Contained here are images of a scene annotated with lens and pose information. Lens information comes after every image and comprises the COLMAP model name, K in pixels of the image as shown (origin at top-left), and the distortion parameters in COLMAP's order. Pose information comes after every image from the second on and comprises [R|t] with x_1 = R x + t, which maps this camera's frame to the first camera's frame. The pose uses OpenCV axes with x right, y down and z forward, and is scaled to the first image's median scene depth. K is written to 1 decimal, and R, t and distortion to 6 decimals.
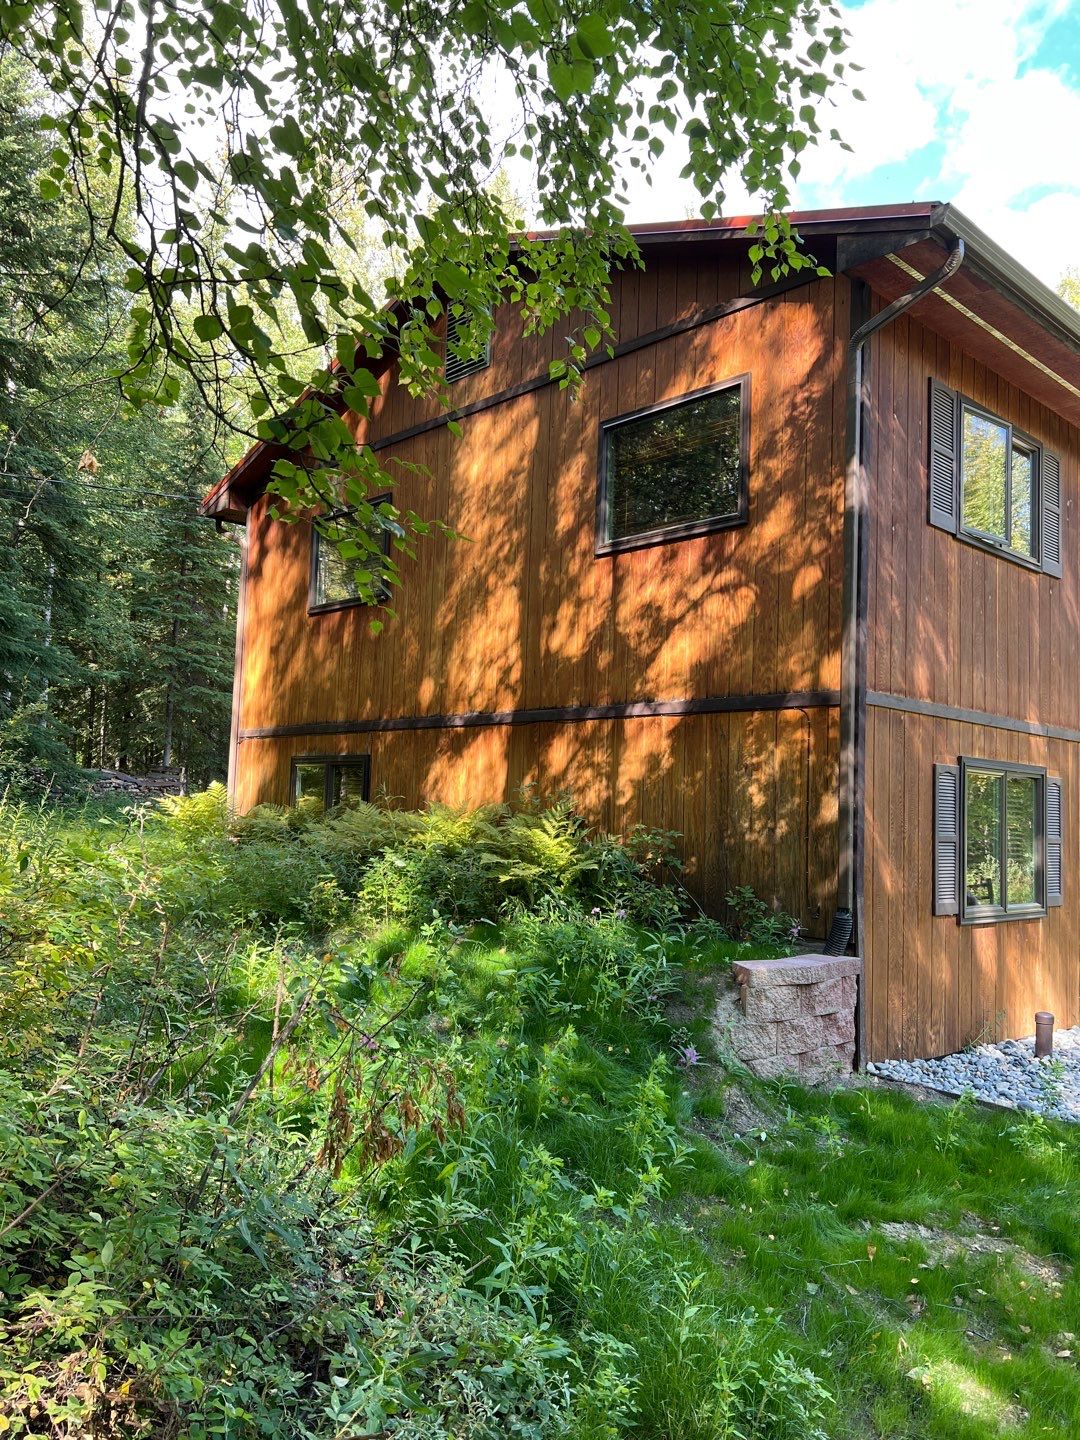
lens RADIAL K [[1085.5, 0, 536.4], [0, 1085.5, 719.5], [0, 0, 1]] dist [0.053054, -0.055119]
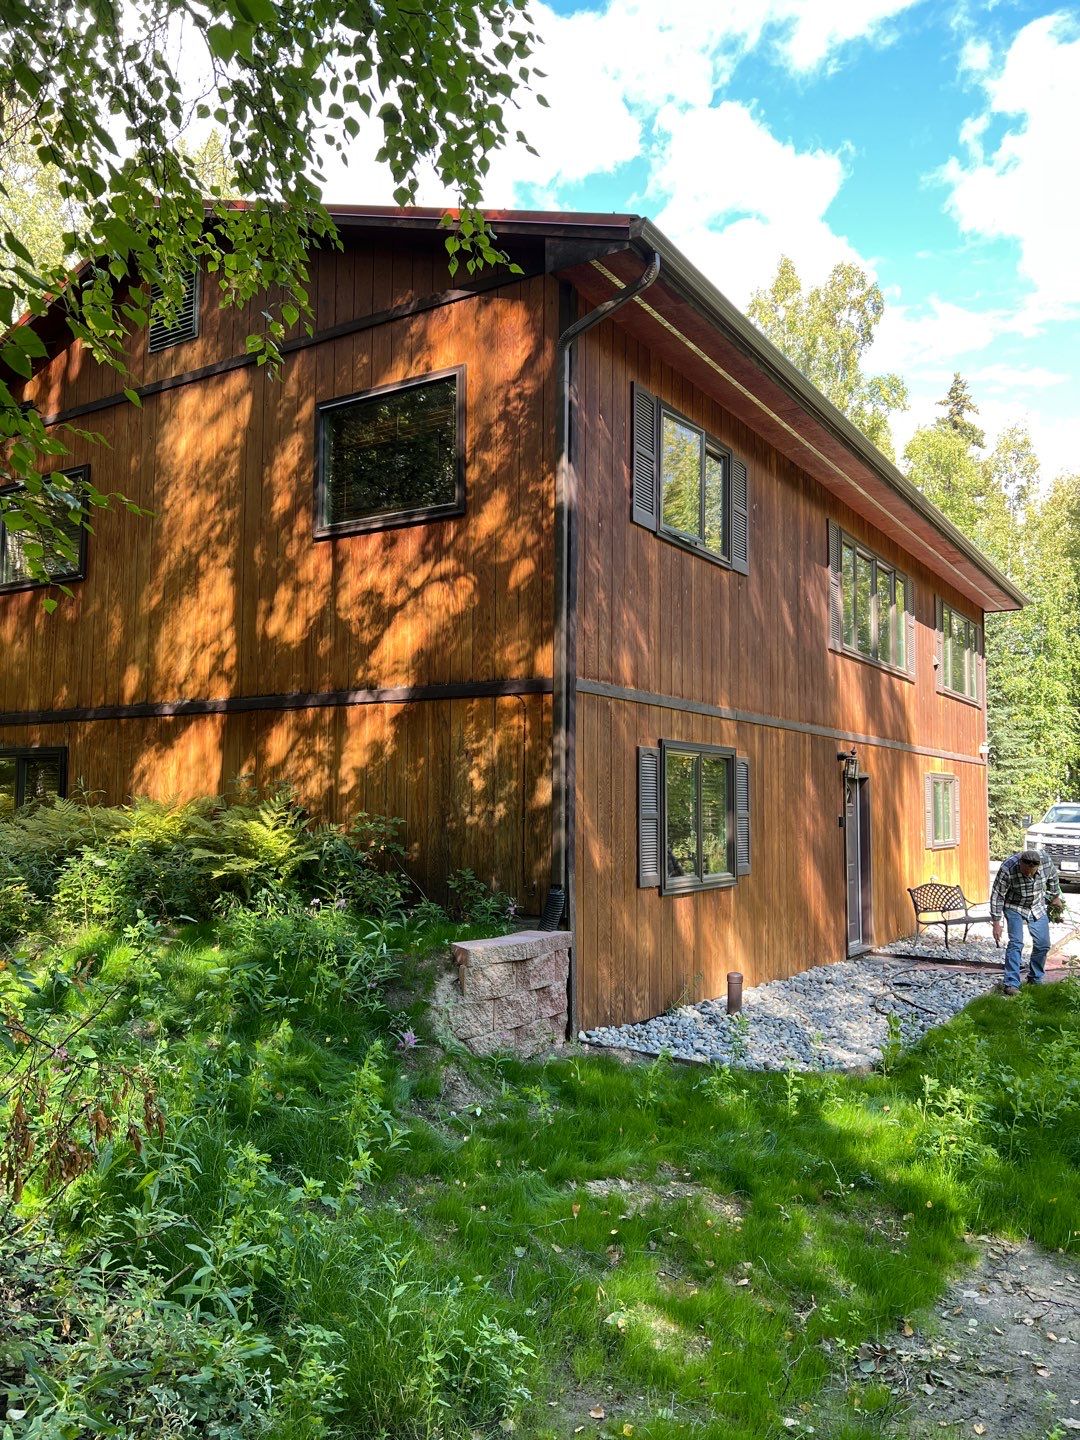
lens RADIAL K [[1085.5, 0, 536.4], [0, 1085.5, 719.5], [0, 0, 1]] dist [0.053054, -0.055119]
pose [[0.969777, -0.009601, 0.243806, 0.010523], [0.006973, 0.999908, 0.011640, 0.001141], [-0.243895, -0.009588, 0.969754, -0.003092]]
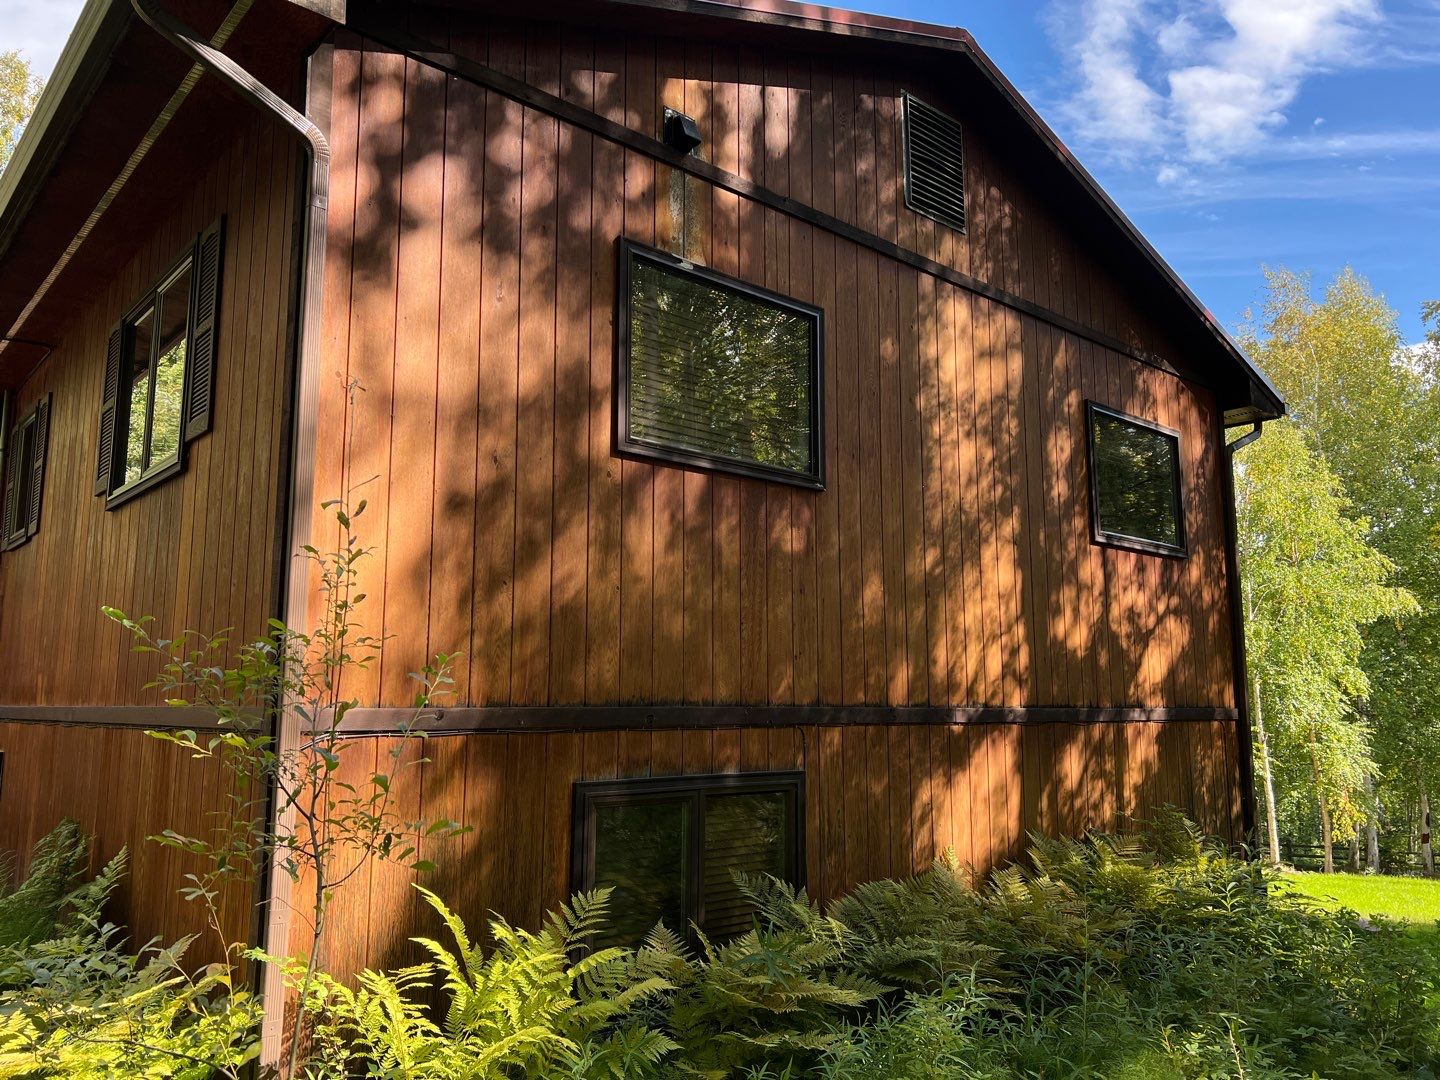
lens RADIAL K [[1085.5, 0, 715.6], [0, 1085.5, 545.2], [0, 0, 1]] dist [0.053054, -0.055119]
pose [[0.029615, 0.107045, 0.993813, -1.240895], [-0.085871, 0.990846, -0.104166, -0.034778], [-0.995866, -0.082255, 0.038536, 1.812506]]
